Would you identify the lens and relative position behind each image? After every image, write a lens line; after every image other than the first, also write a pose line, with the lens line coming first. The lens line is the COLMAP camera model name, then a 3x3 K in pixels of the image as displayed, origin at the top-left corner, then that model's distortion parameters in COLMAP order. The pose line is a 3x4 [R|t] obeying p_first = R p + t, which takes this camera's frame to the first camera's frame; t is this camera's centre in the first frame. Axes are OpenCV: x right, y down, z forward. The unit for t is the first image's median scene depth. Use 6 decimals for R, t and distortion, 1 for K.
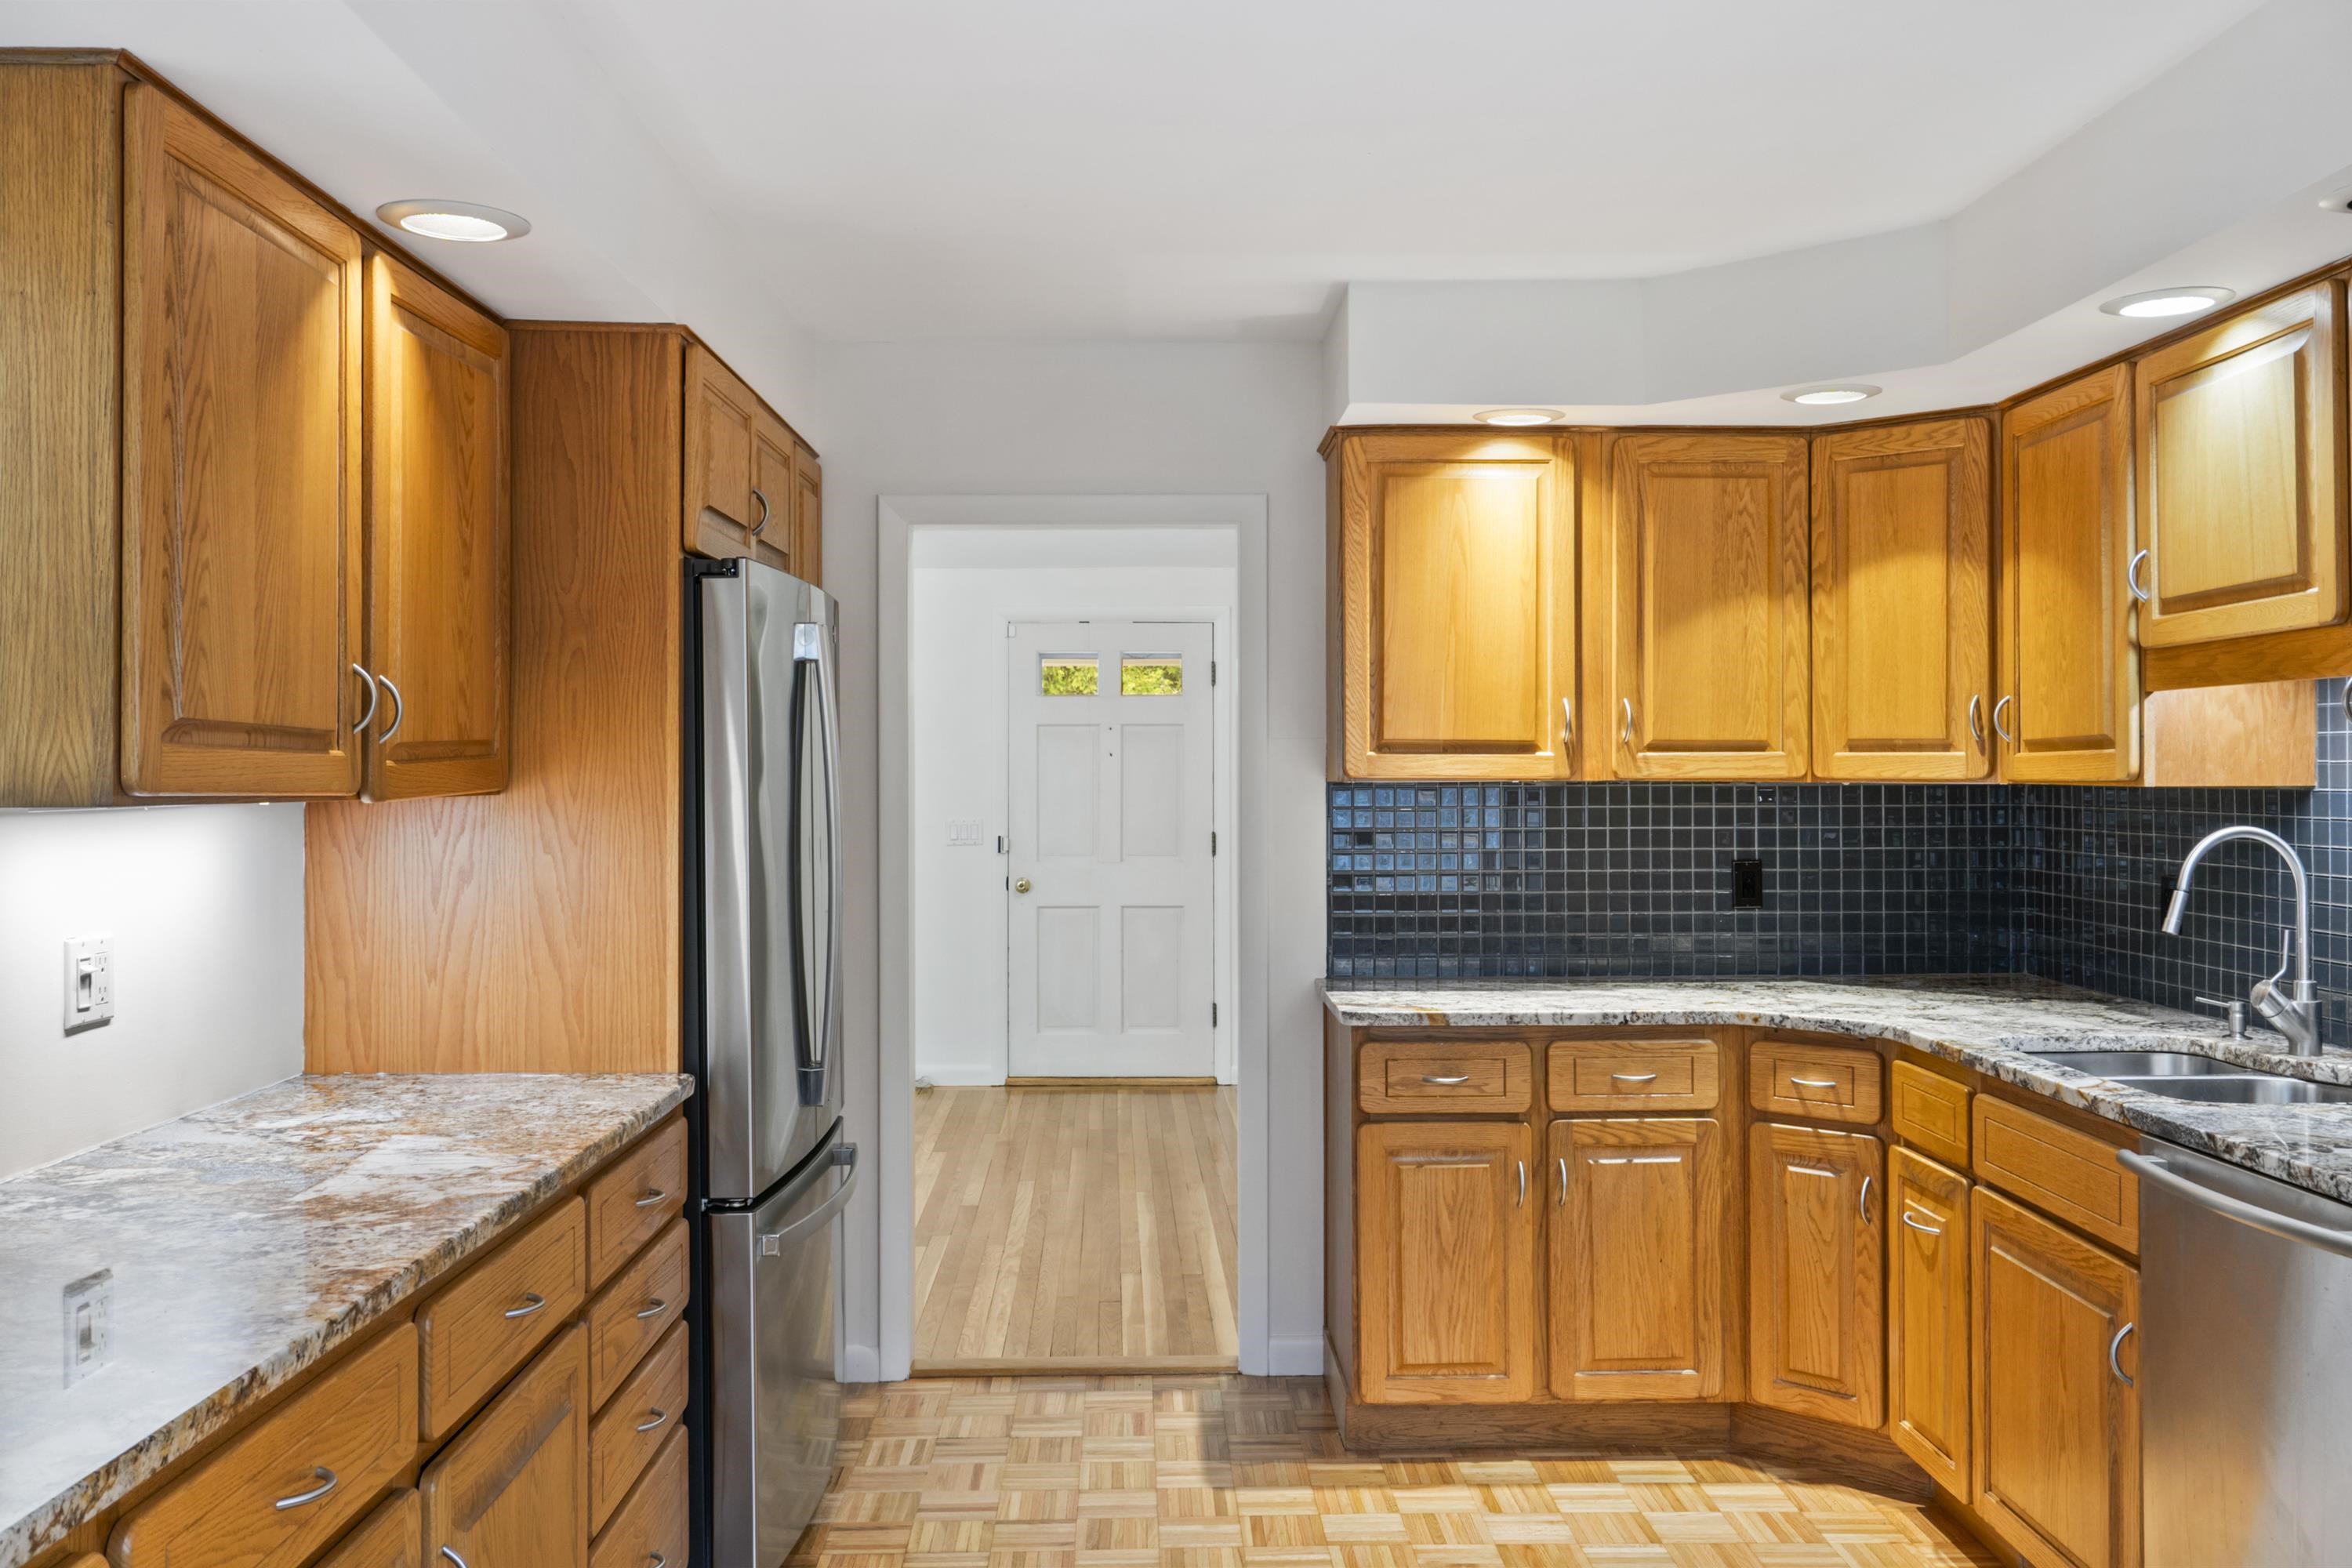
lens RADIAL K [[1903.8, 0, 1176.0], [0, 1903.8, 784.0], [0, 0, 1]] dist [0.001057, 0.000013]
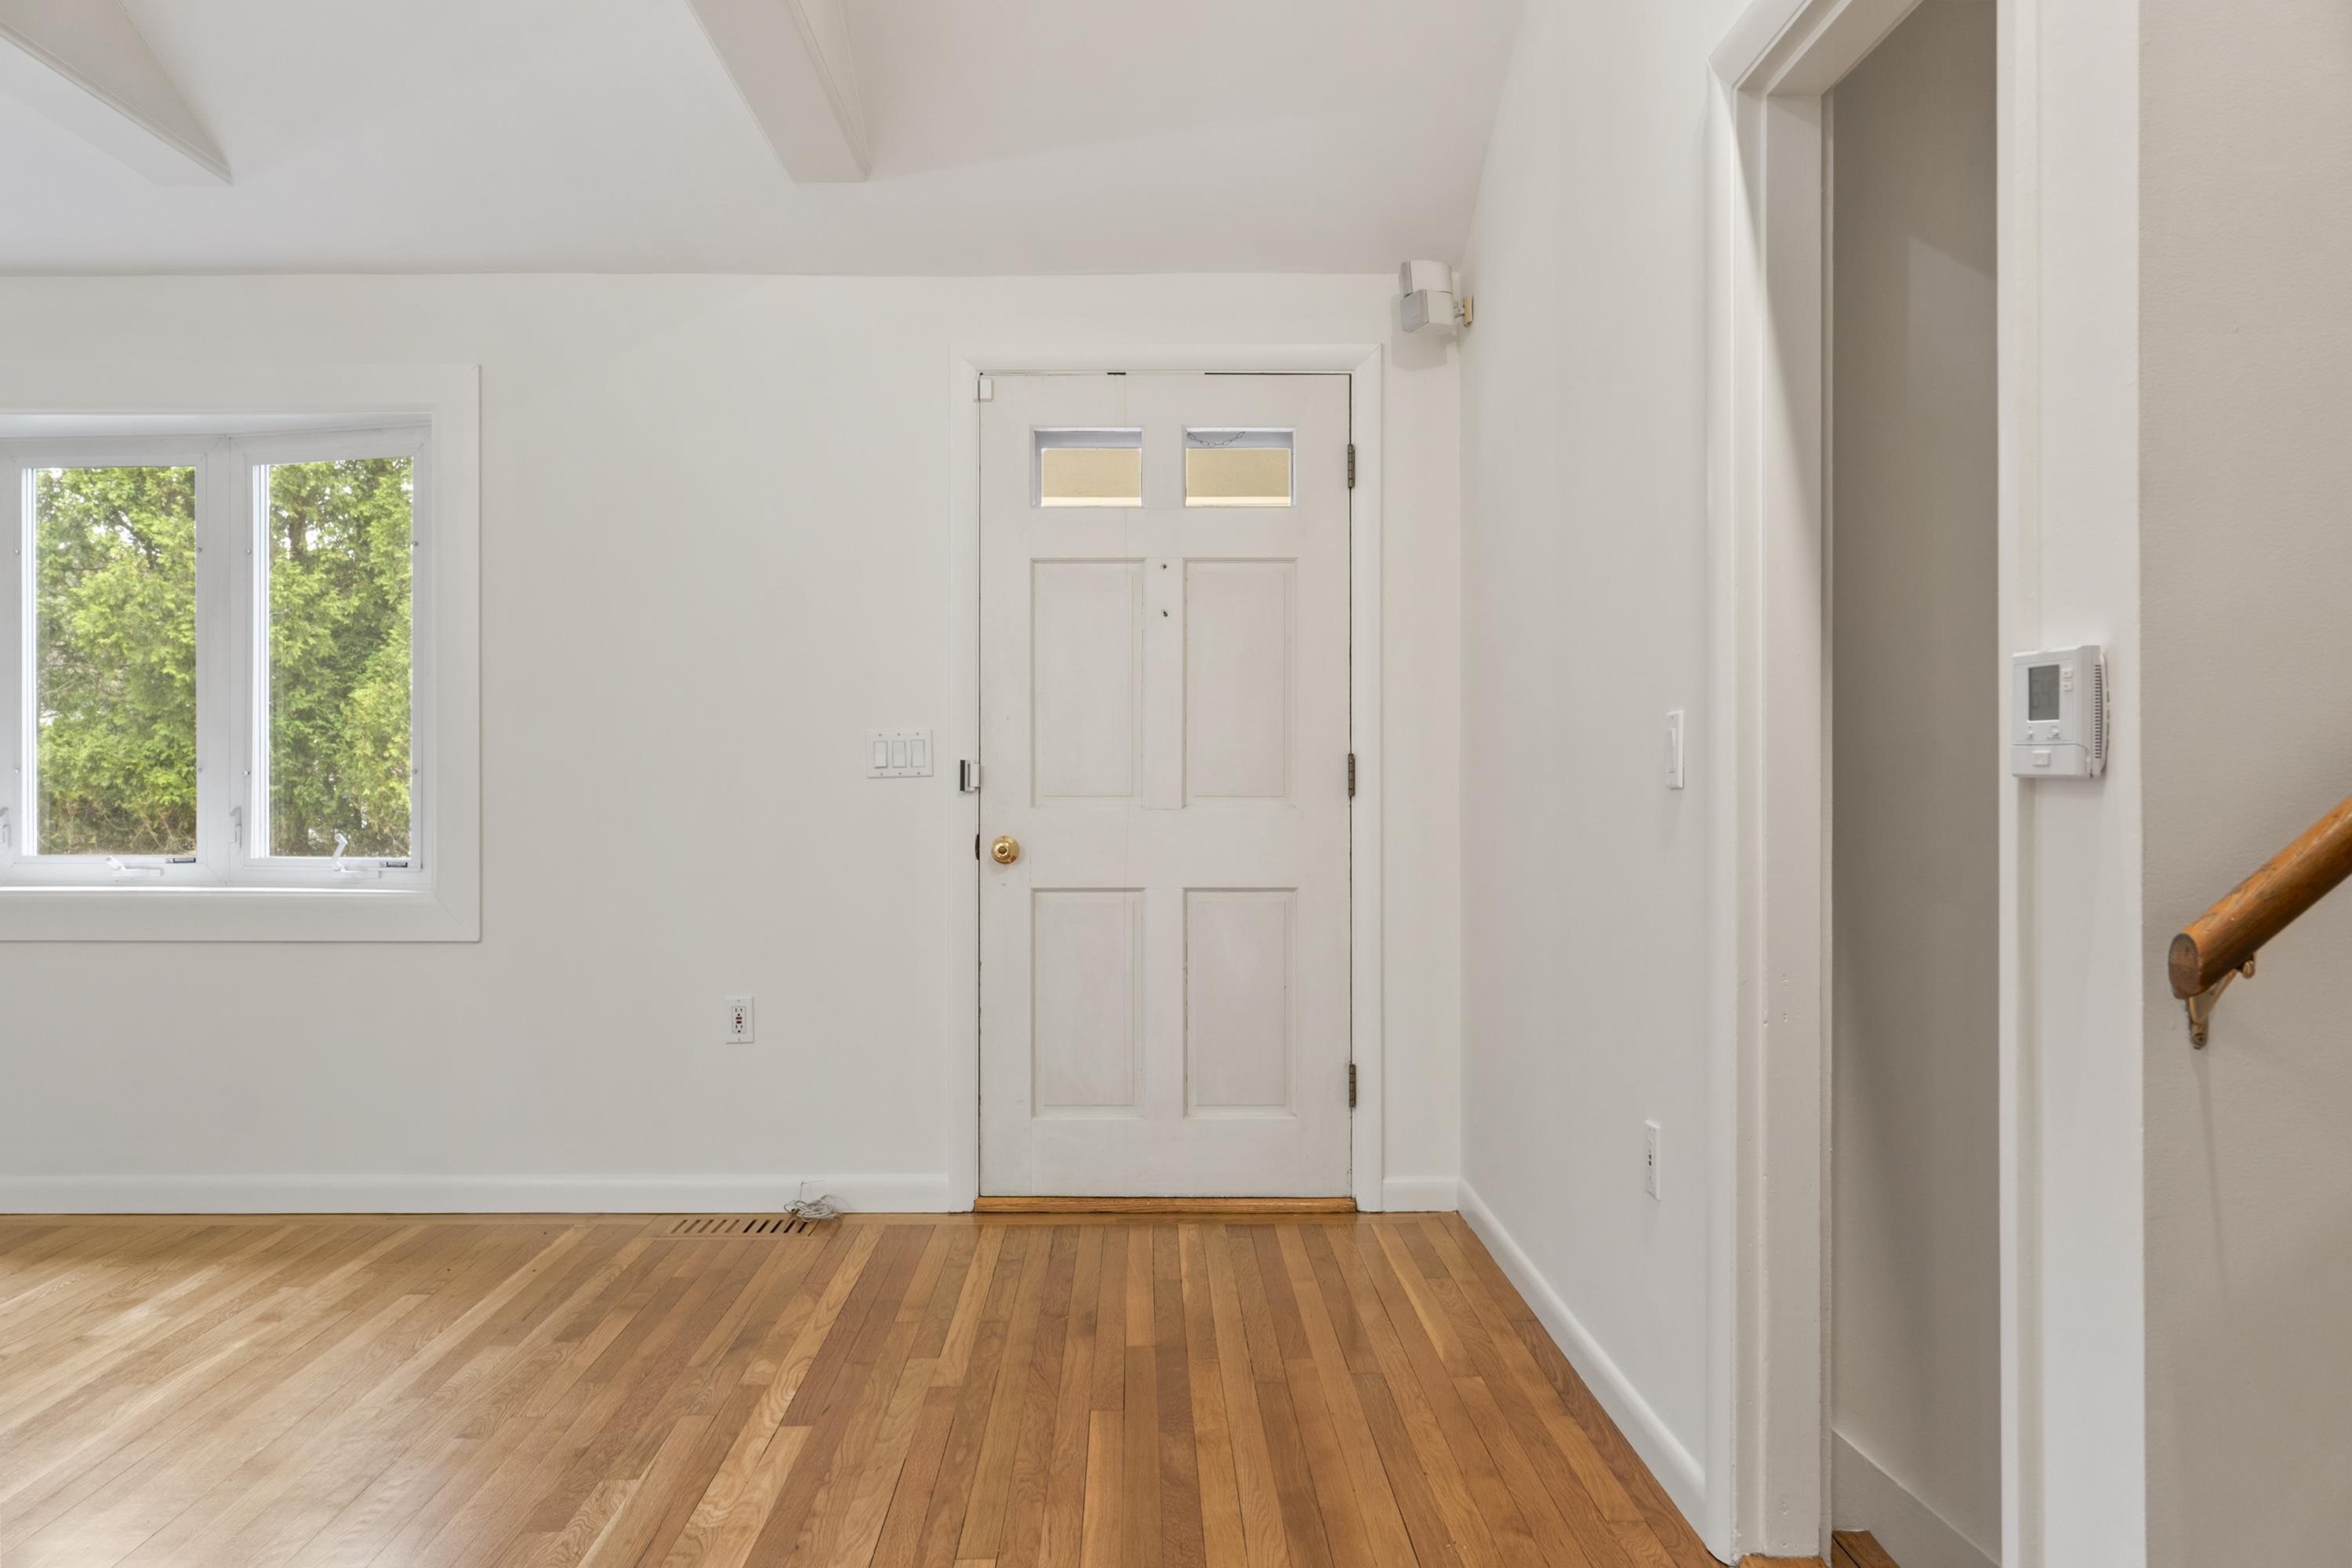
lens RADIAL K [[1834.7, 0, 1176.0], [0, 1834.7, 784.0], [0, 0, 1]] dist [-0.001064, 0.001180]
pose [[0.999898, 0.000583, -0.014274, -0.023494], [-0.000620, 0.999996, -0.002577, 0.035483], [0.014272, 0.002586, 0.999895, 0.469807]]
